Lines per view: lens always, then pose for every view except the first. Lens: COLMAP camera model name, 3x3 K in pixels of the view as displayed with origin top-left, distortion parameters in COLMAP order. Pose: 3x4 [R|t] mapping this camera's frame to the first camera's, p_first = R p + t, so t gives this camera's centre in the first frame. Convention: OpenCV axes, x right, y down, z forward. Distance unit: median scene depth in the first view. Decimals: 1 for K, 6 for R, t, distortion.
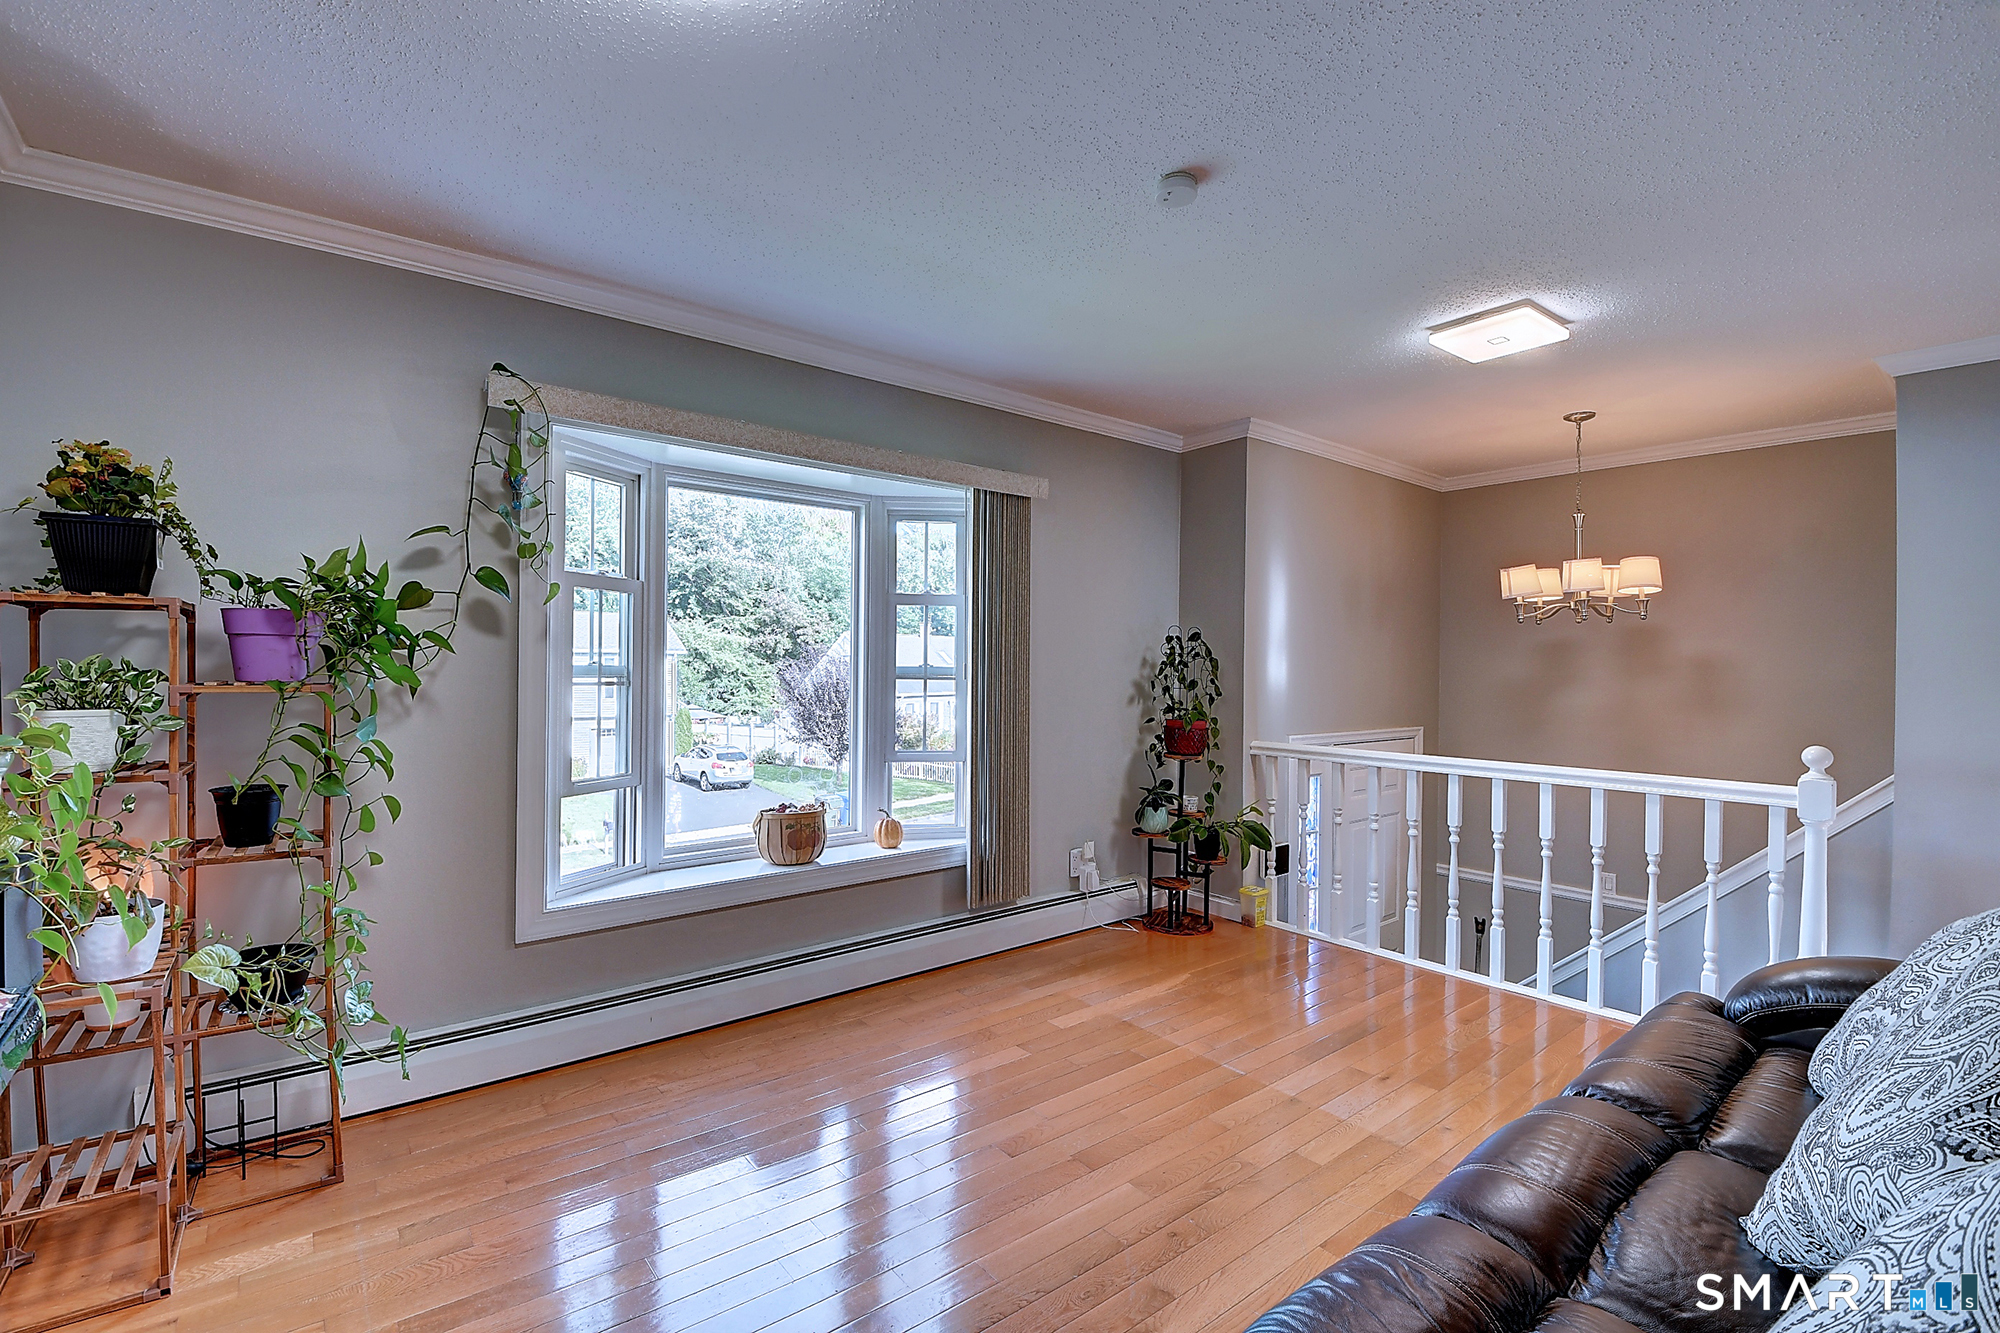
lens RADIAL K [[878.9, 0, 996.3], [0, 878.9, 657.4], [0, 0, 1]] dist [-0.015904, -0.002618]
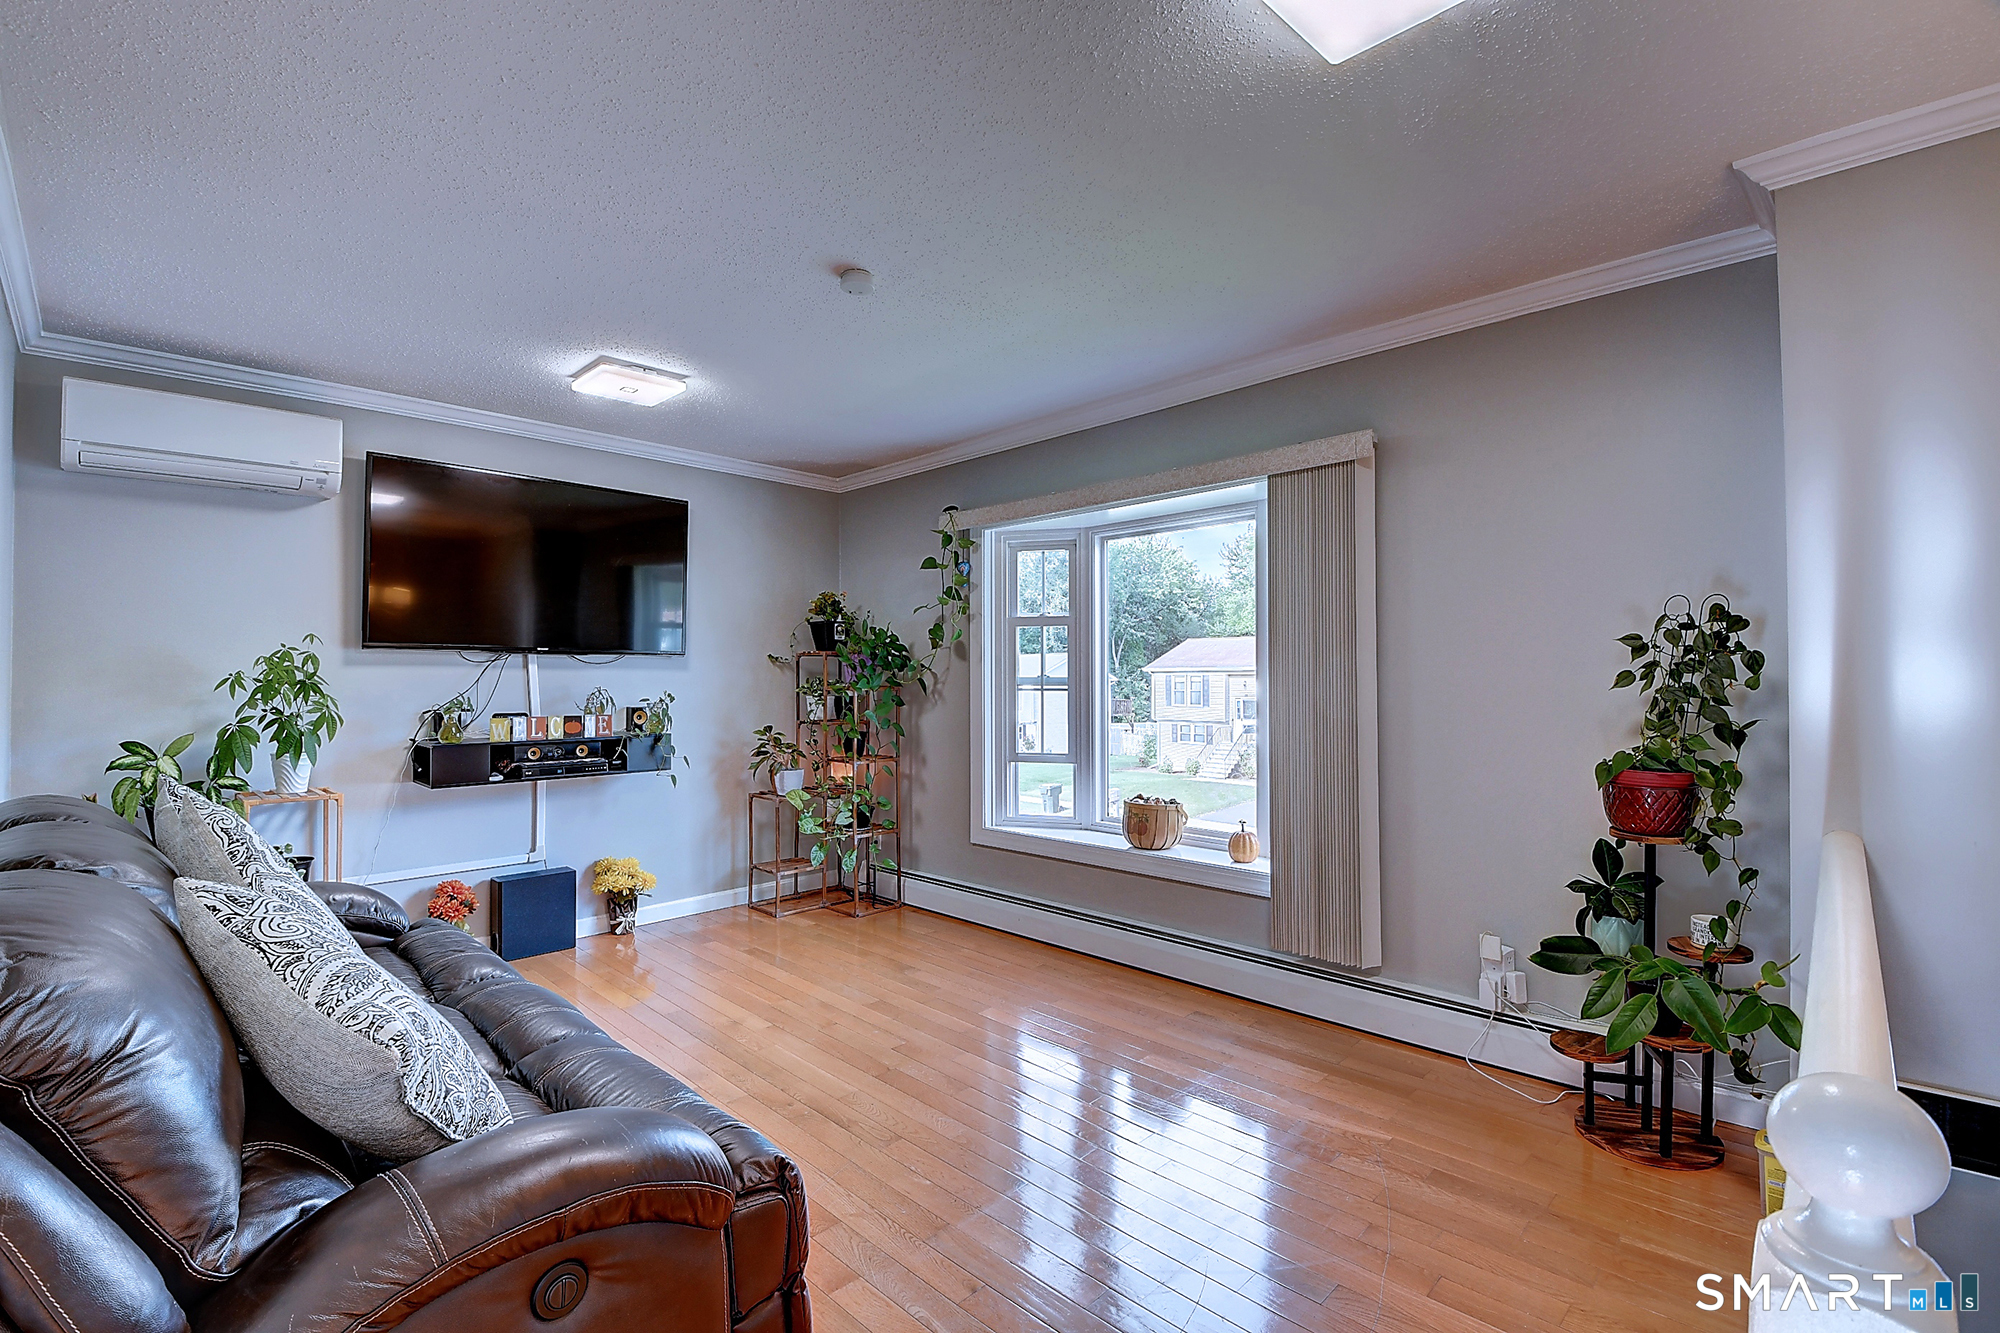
lens RADIAL K [[878.9, 0, 997.3], [0, 878.9, 676.7], [0, 0, 1]] dist [-0.015904, -0.002618]
pose [[0.125265, 0.000379, -0.992123, 0.902873], [0.011339, 0.999934, 0.001814, 0.005980], [0.992059, -0.011477, 0.125253, 0.676710]]
